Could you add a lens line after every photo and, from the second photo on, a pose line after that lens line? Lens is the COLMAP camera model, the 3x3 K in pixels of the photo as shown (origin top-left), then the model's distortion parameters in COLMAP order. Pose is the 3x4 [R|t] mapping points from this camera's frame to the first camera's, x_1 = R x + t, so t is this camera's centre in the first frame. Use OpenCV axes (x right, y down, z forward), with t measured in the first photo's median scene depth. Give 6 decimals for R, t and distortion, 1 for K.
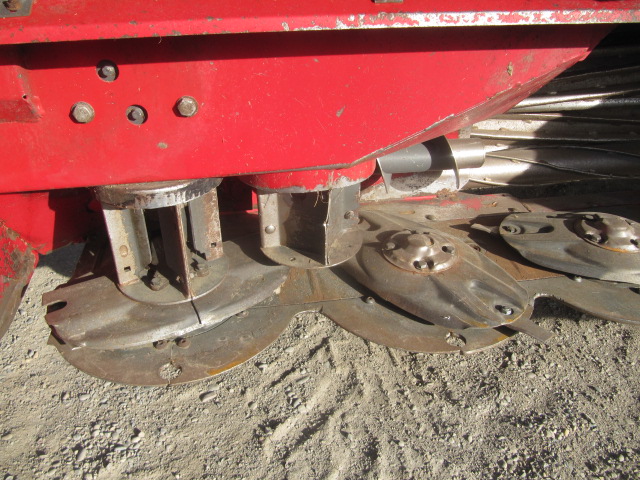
lens RADIAL K [[526.2, 0, 318.1], [0, 526.2, 241.2], [0, 0, 1]] dist [-0.047992, 0.018053]
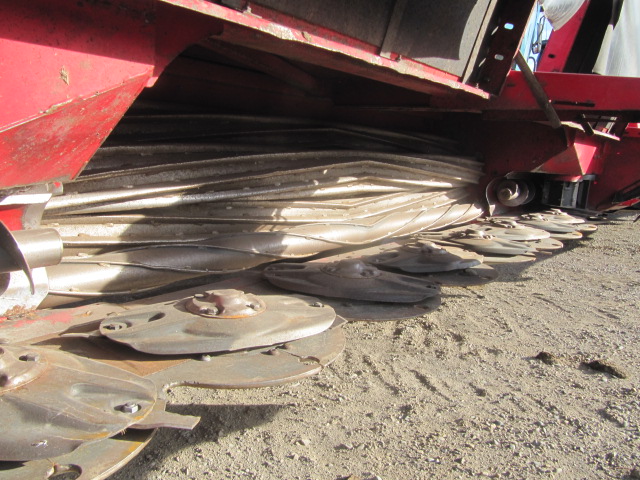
lens RADIAL K [[526.2, 0, 320.3], [0, 526.2, 237.8], [0, 0, 1]] dist [-0.047992, 0.018053]
pose [[0.723496, -0.078262, 0.685878, 0.064178], [0.307528, 0.926059, -0.218727, 0.123499], [-0.618046, 0.369174, 0.694068, 0.214018]]
